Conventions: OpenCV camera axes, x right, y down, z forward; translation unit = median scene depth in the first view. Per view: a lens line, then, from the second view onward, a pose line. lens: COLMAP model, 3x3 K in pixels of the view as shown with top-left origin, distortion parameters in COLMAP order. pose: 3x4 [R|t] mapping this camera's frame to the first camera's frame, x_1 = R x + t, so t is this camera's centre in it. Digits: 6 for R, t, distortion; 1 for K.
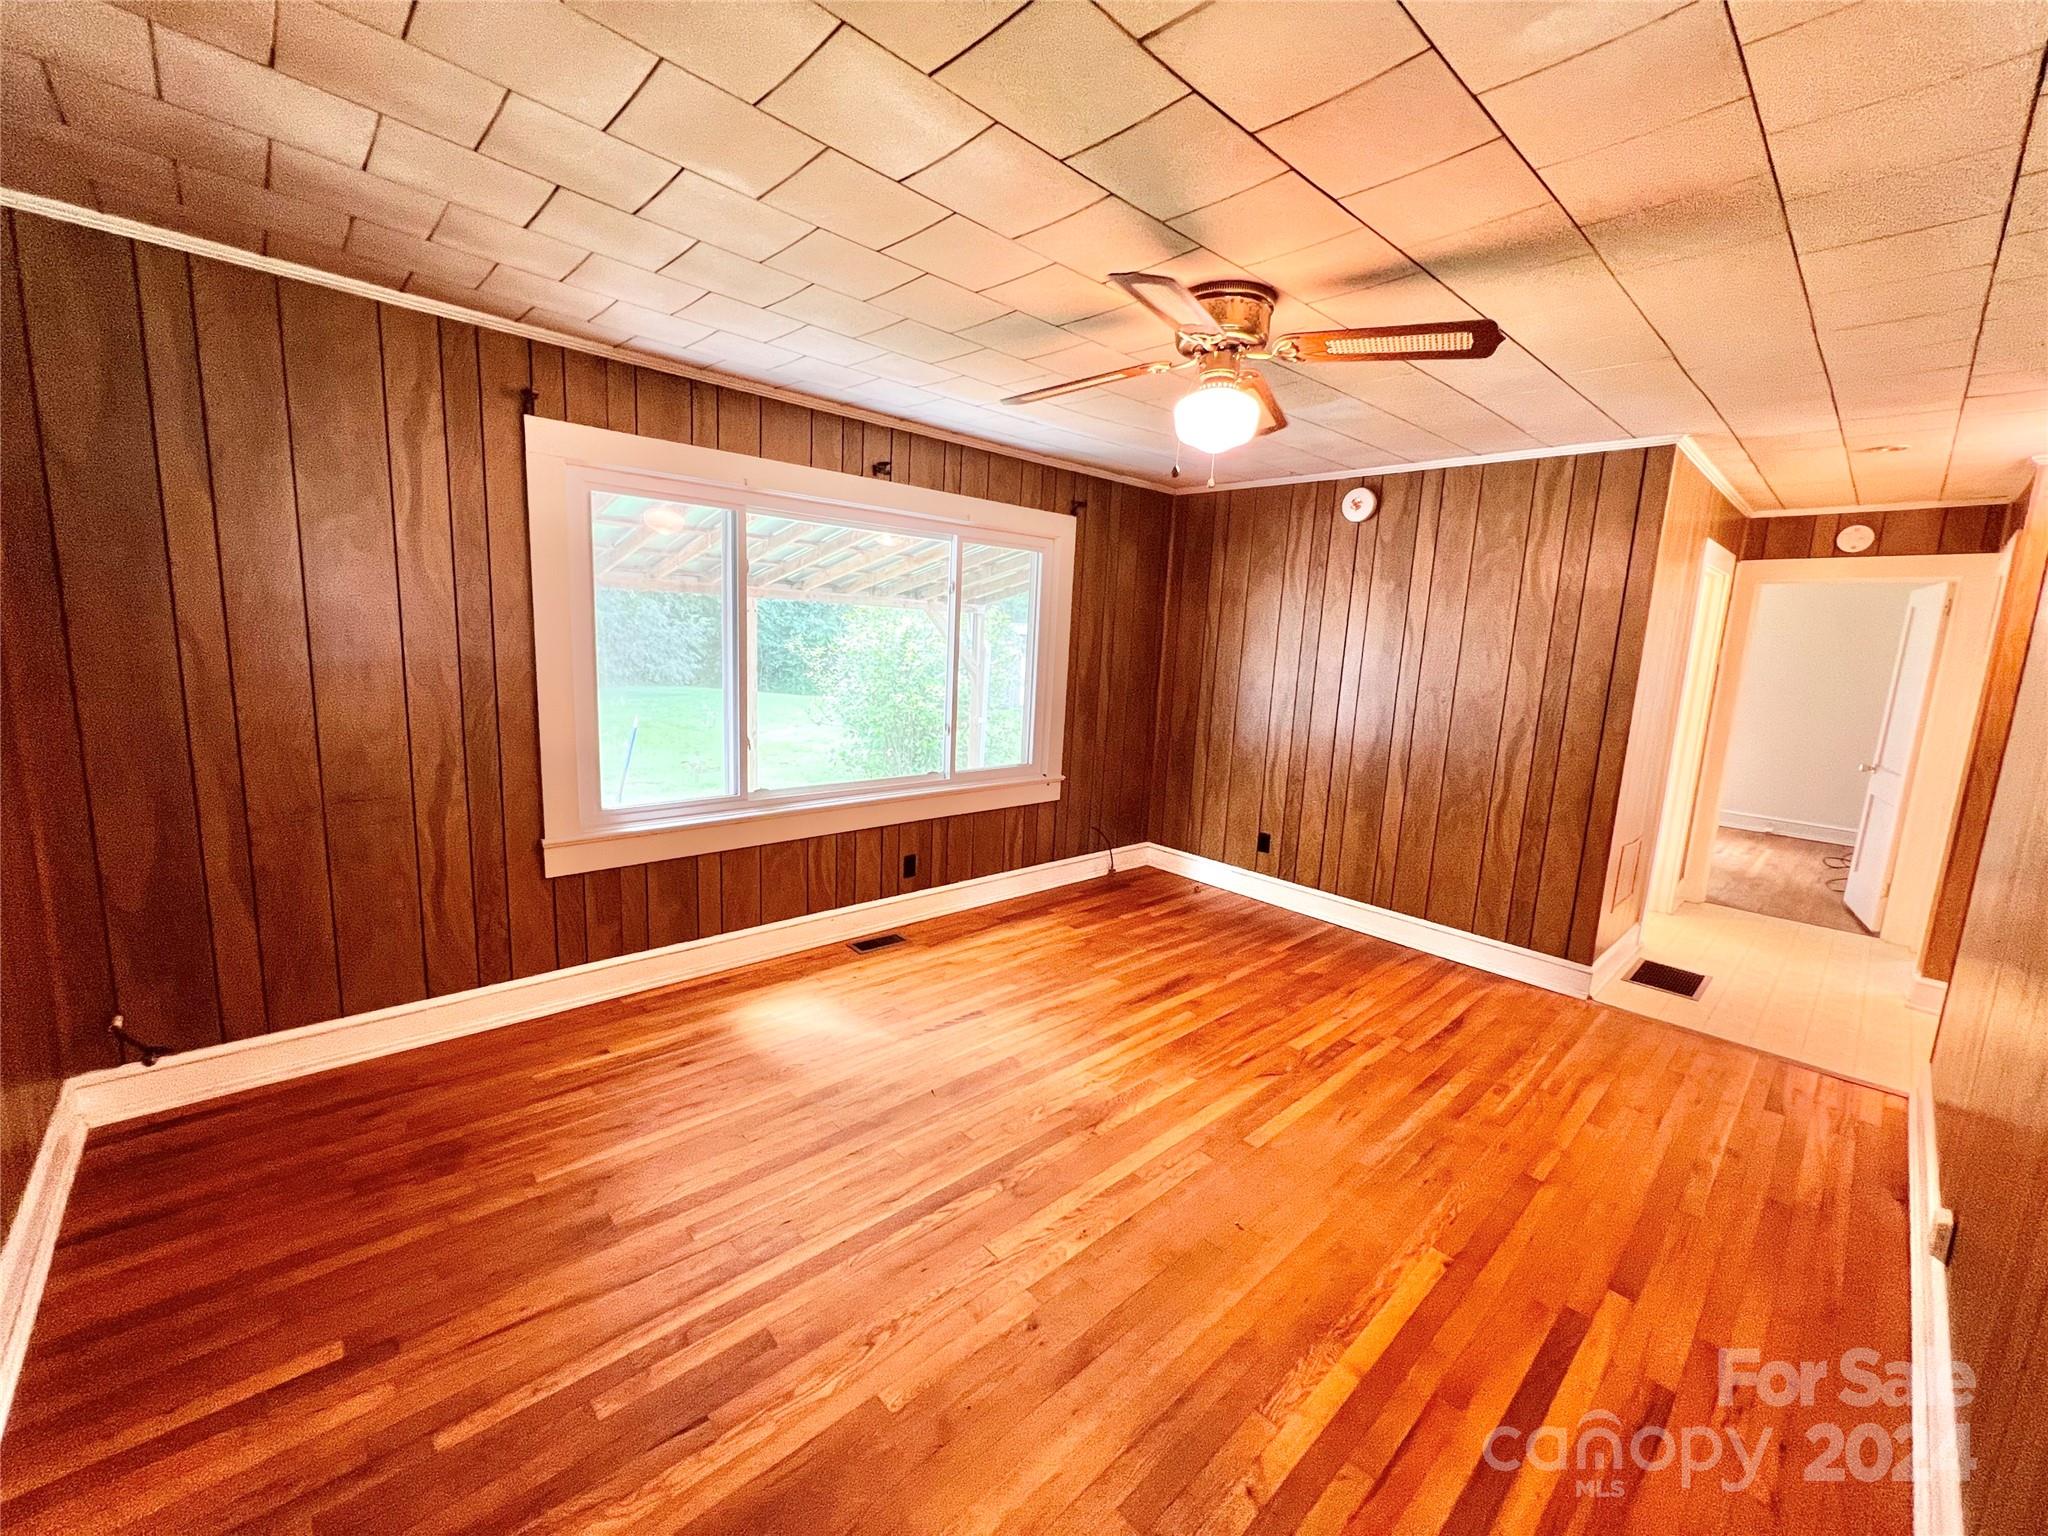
lens RADIAL K [[820.1, 0, 1017.2], [0, 820.1, 767.7], [0, 0, 1]] dist [-0.001228, -0.000481]
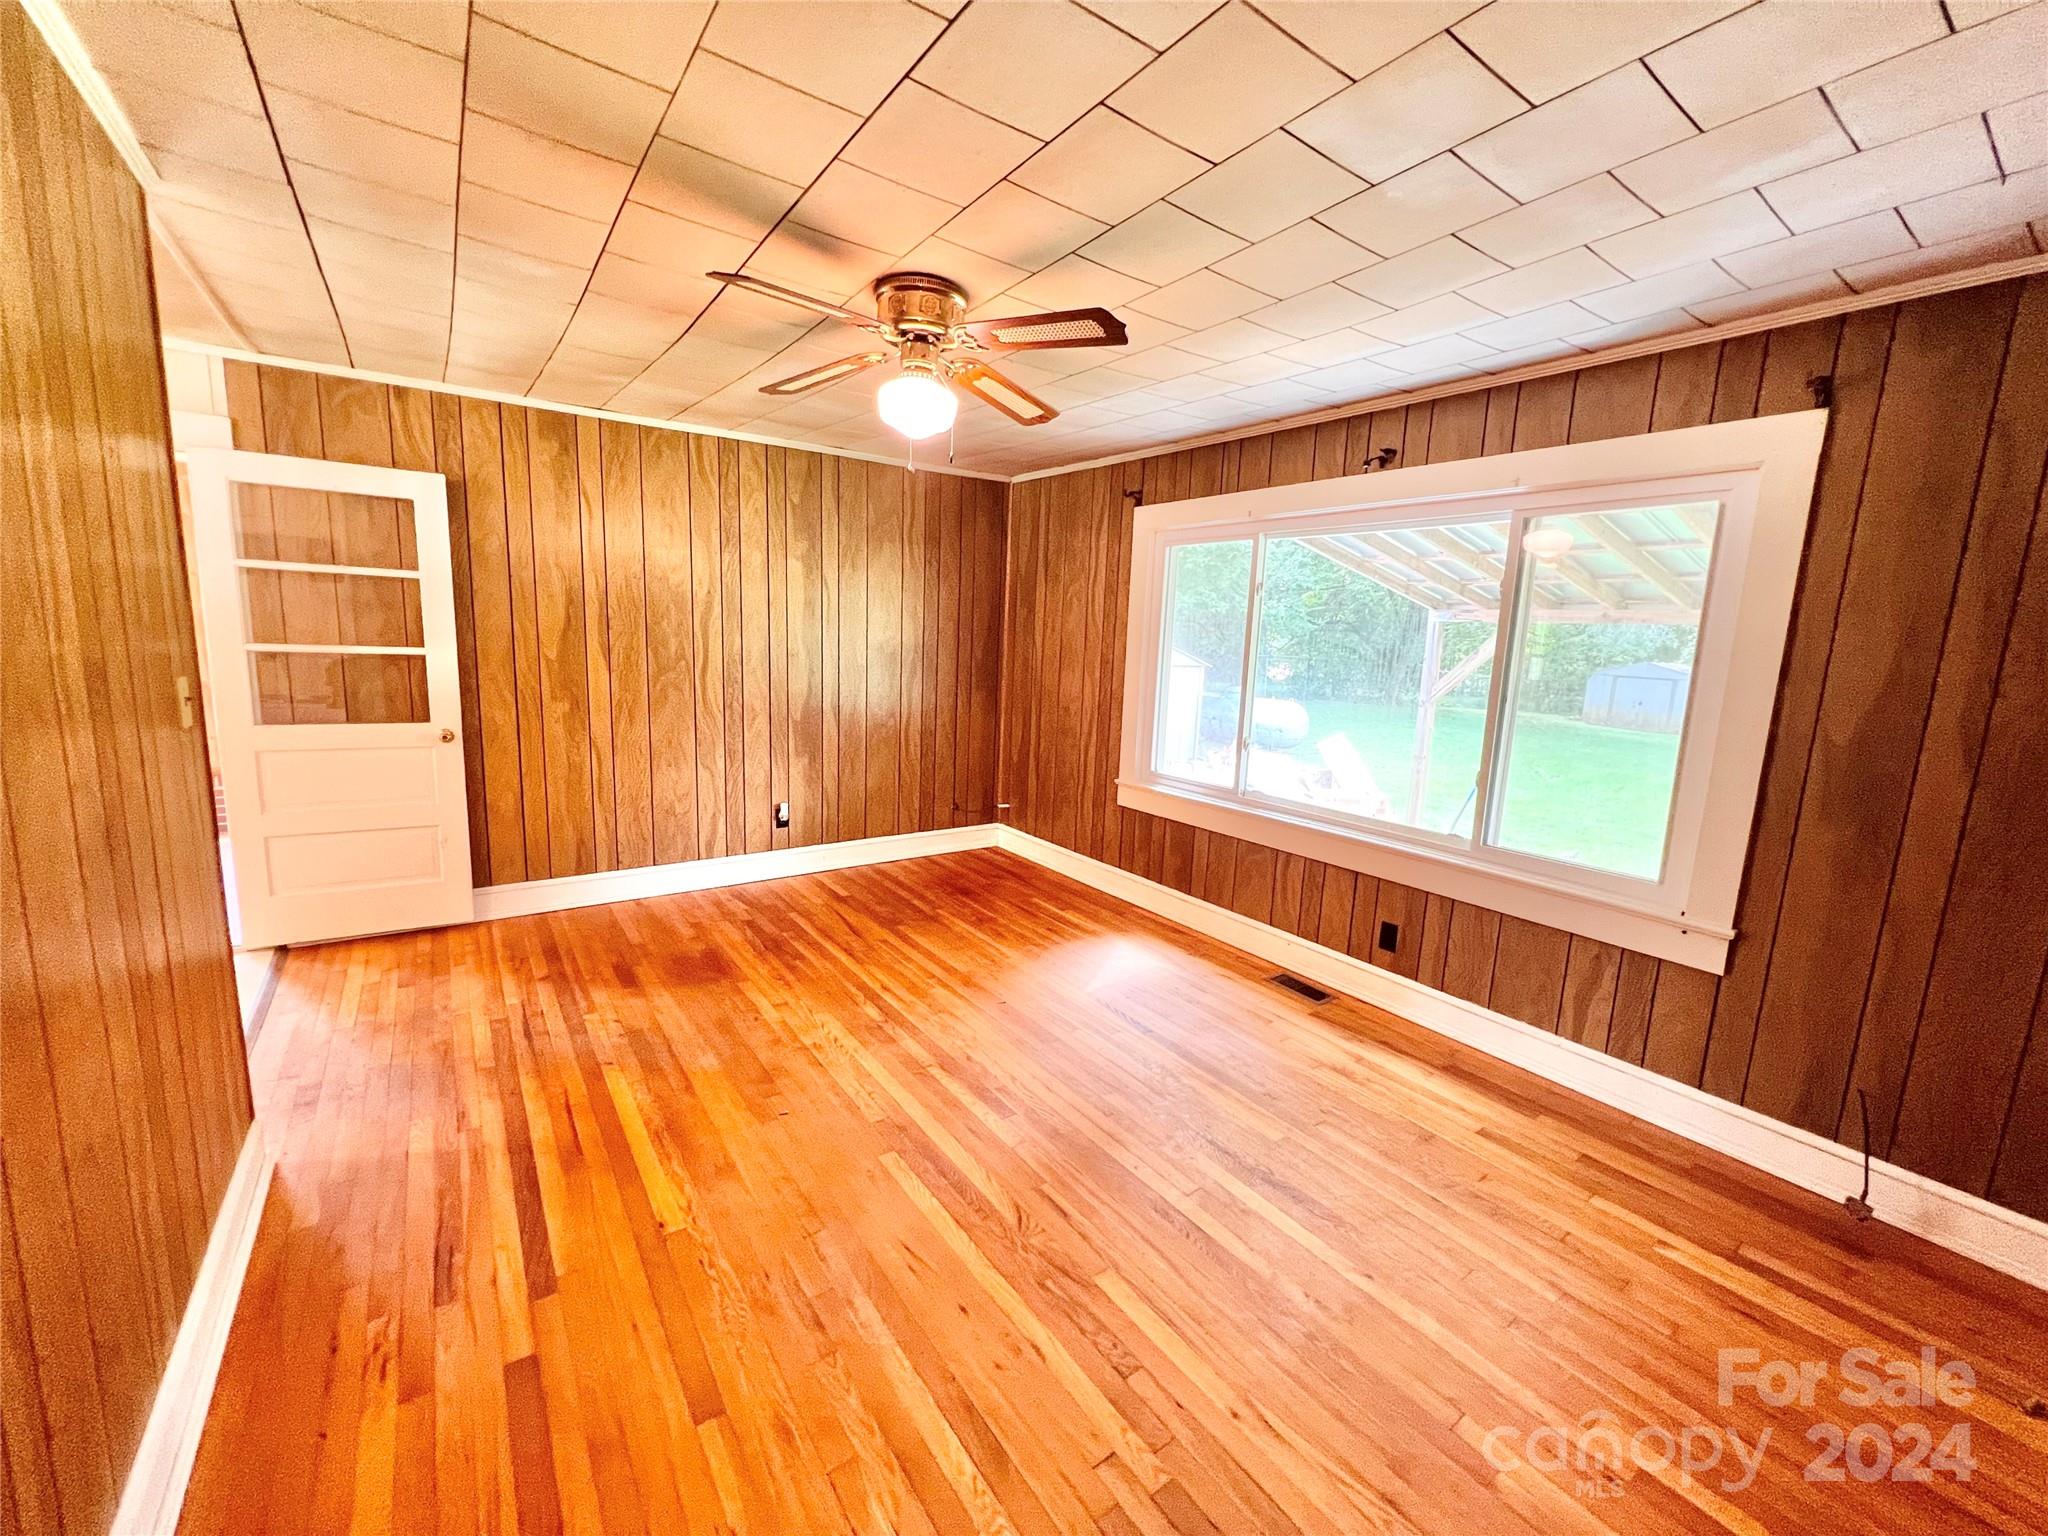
lens RADIAL K [[820.1, 0, 1021.4], [0, 820.1, 764.6], [0, 0, 1]] dist [-0.001228, -0.000481]
pose [[-0.129482, 0.107171, -0.985773, 0.886944], [-0.207852, 0.969122, 0.132662, -0.096061], [0.969552, 0.222073, -0.103208, 0.899195]]
